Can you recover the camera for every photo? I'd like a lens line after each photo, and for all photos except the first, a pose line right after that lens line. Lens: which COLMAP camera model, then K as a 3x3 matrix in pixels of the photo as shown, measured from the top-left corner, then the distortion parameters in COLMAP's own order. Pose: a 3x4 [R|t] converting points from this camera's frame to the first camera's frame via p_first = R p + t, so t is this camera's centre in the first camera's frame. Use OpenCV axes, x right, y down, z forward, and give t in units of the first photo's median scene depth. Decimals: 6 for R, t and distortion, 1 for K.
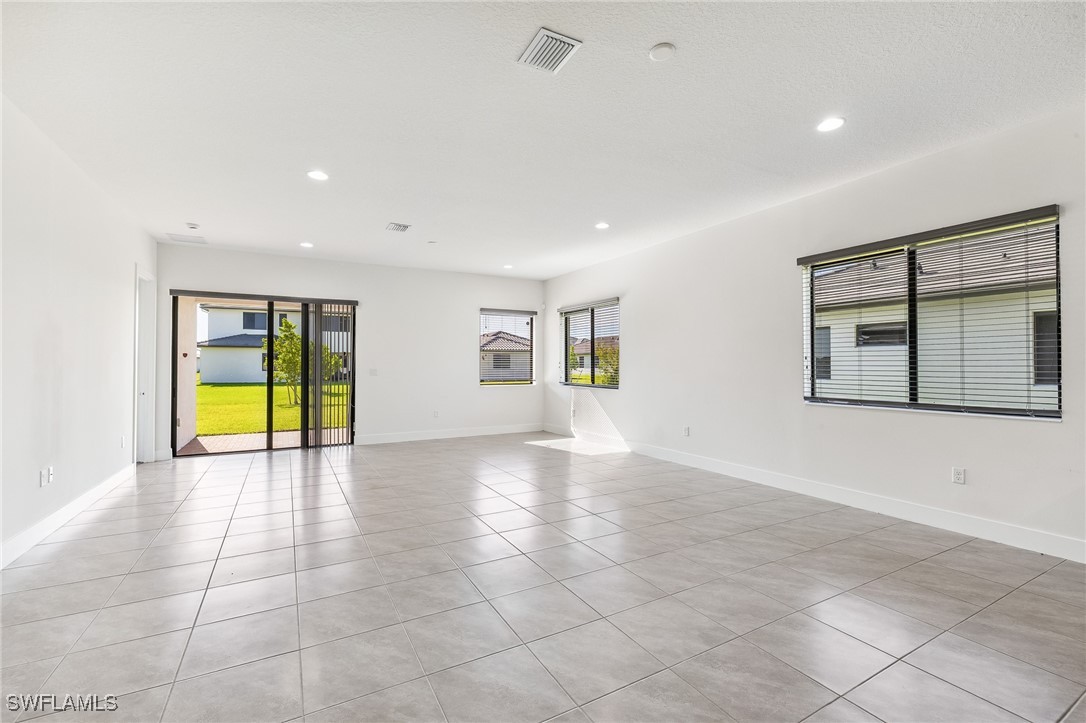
lens RADIAL K [[462.1, 0, 547.0], [0, 462.1, 361.8], [0, 0, 1]] dist [-0.001016, 0.000283]
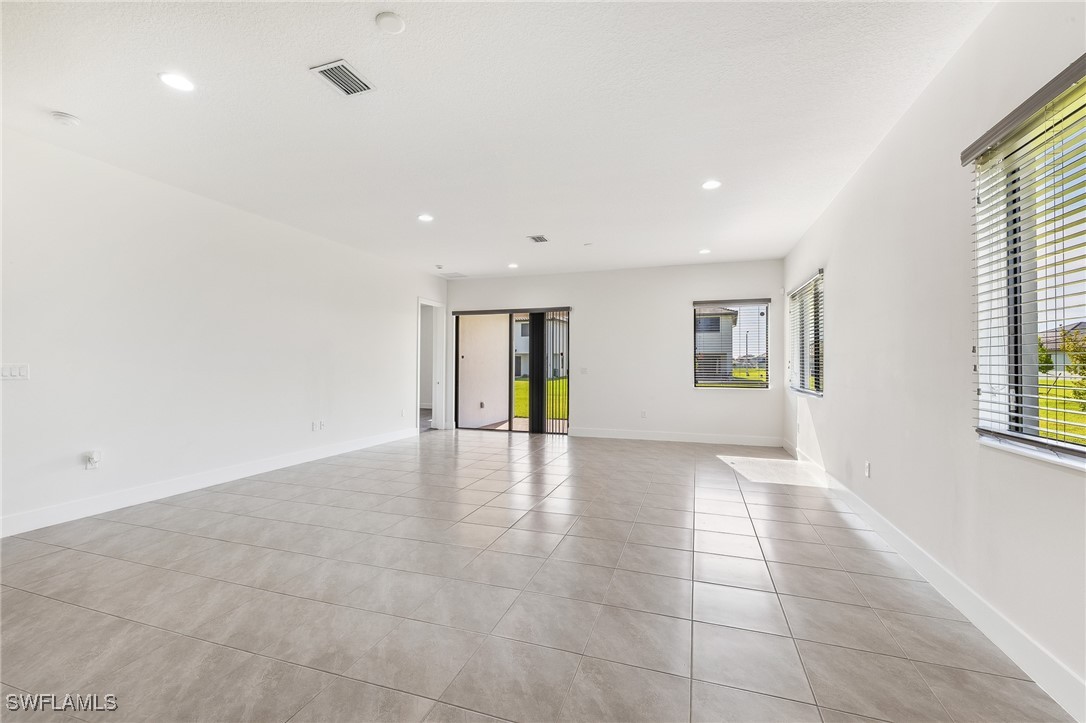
lens RADIAL K [[462.1, 0, 542.5], [0, 462.1, 361.6], [0, 0, 1]] dist [-0.001016, 0.000283]
pose [[0.674027, -0.002801, -0.738702, 0.600821], [0.002954, 0.999995, -0.001096, 0.002638], [0.738701, -0.001443, 0.674032, 0.317553]]
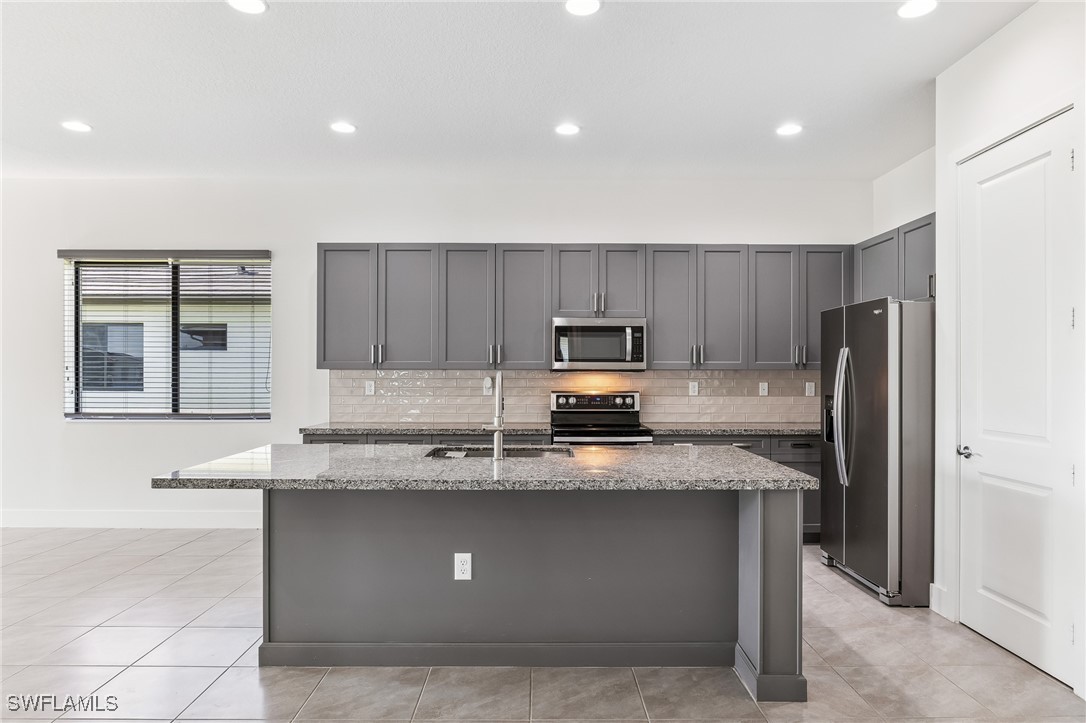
lens RADIAL K [[652.4, 0, 536.5], [0, 652.4, 375.4], [0, 0, 1]] dist [0.001582, -0.001129]
pose [[0.491944, -0.003266, 0.870621, -0.066140], [-0.013091, 0.999852, 0.011148, -0.019518], [-0.870528, -0.016881, 0.491828, -0.351954]]
